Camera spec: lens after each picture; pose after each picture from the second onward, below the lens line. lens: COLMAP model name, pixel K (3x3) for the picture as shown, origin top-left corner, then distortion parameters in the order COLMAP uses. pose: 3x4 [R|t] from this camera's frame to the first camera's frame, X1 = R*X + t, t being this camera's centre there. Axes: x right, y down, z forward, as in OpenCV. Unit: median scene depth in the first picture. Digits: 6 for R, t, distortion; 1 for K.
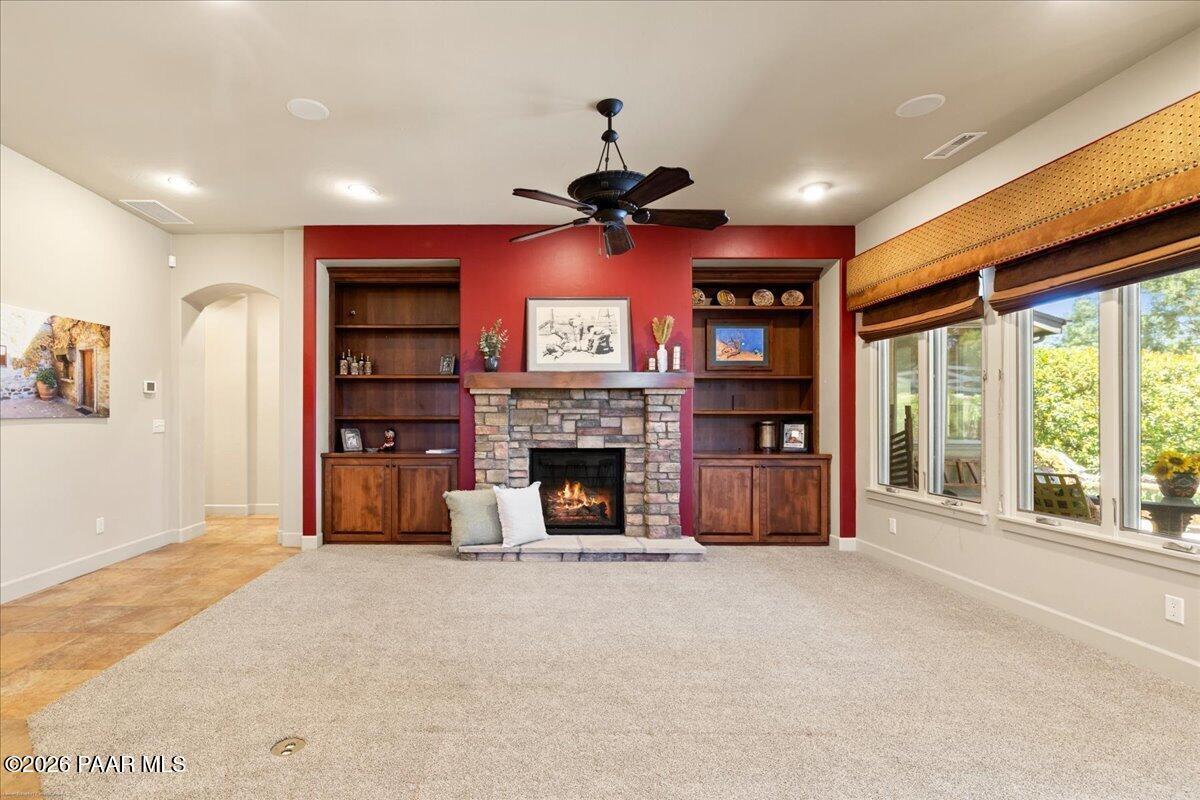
lens RADIAL K [[559.4, 0, 515.3], [0, 559.4, 411.0], [0, 0, 1]] dist [0.001326, 0.000256]
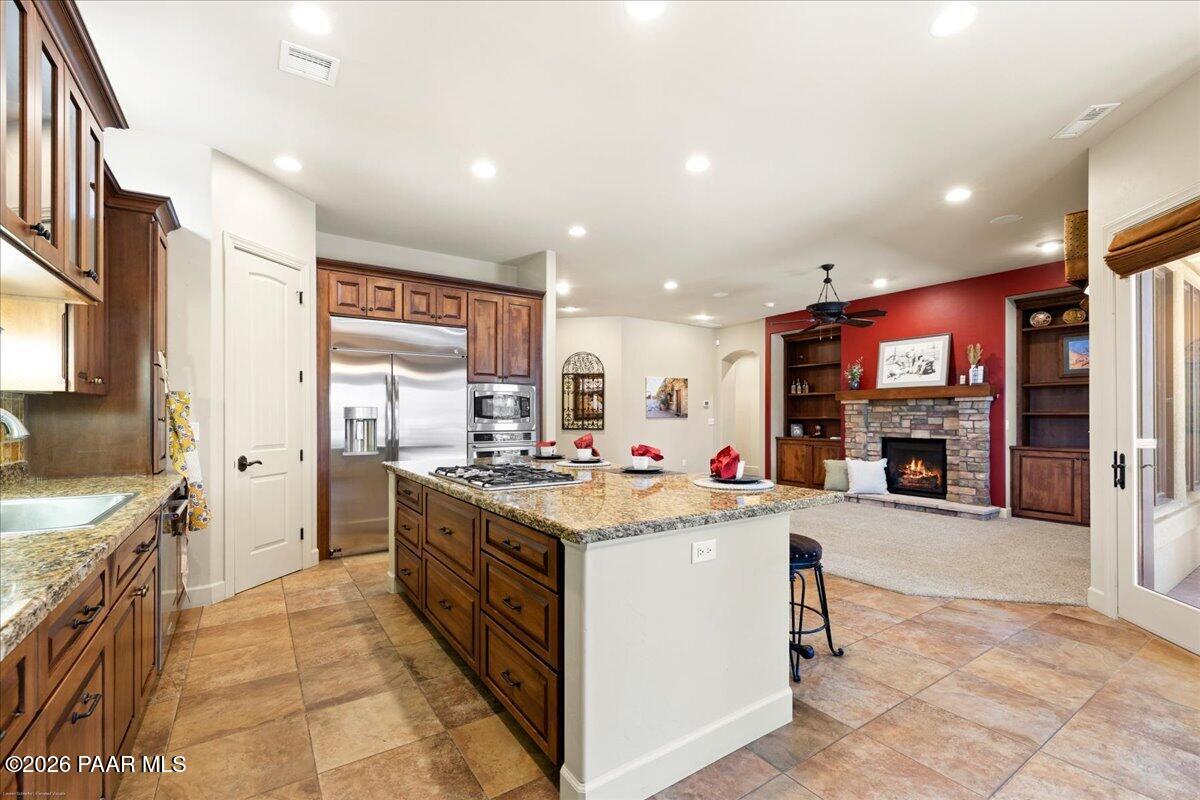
lens RADIAL K [[521.6, 0, 608.8], [0, 521.6, 413.3], [0, 0, 1]] dist [0.003004, 0.000565]
pose [[0.567887, -0.006616, -0.823080, 0.806712], [0.007029, 0.999970, -0.003189, -0.001257], [0.823076, -0.003974, 0.567917, -0.468533]]
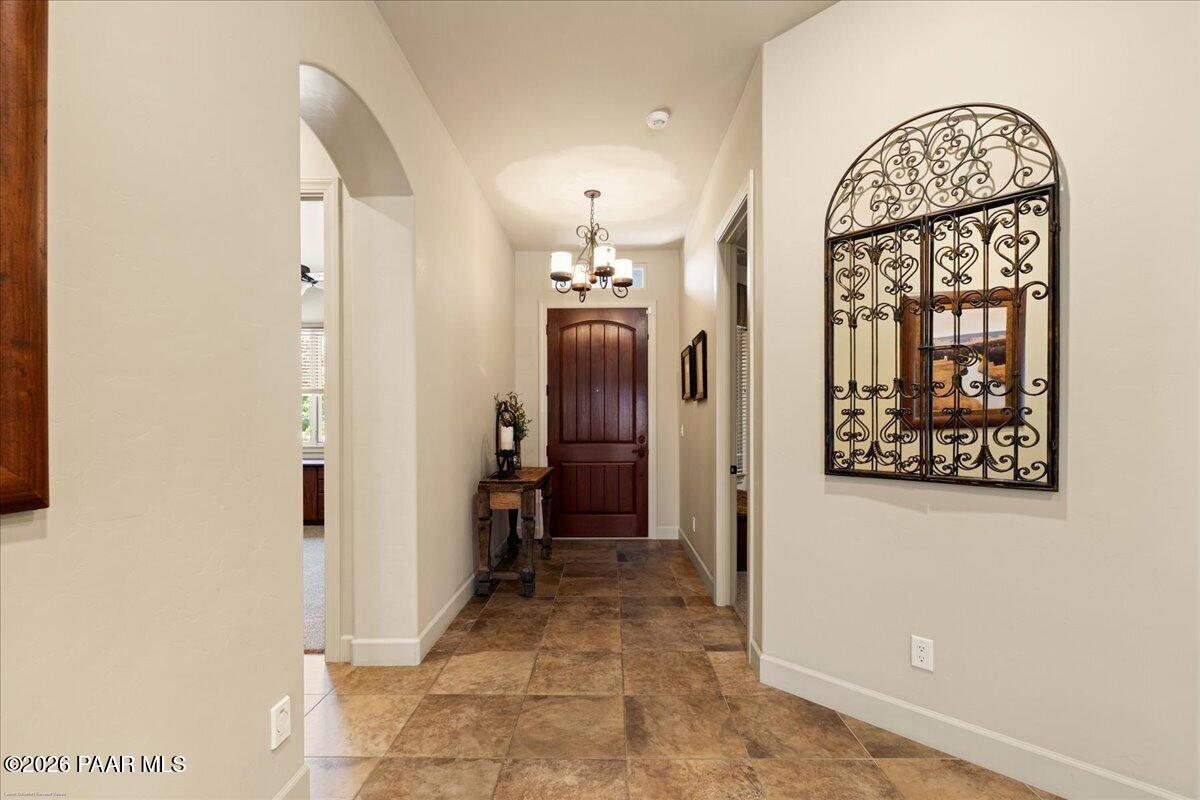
lens RADIAL K [[537.7, 0, 596.1], [0, 537.7, 426.8], [0, 0, 1]] dist [-0.001467, 0.000453]
pose [[-0.012788, 0.005287, -0.999904, -0.355542], [0.006656, 0.999964, 0.005202, 0.004868], [0.999896, -0.006588, -0.012823, 0.260022]]
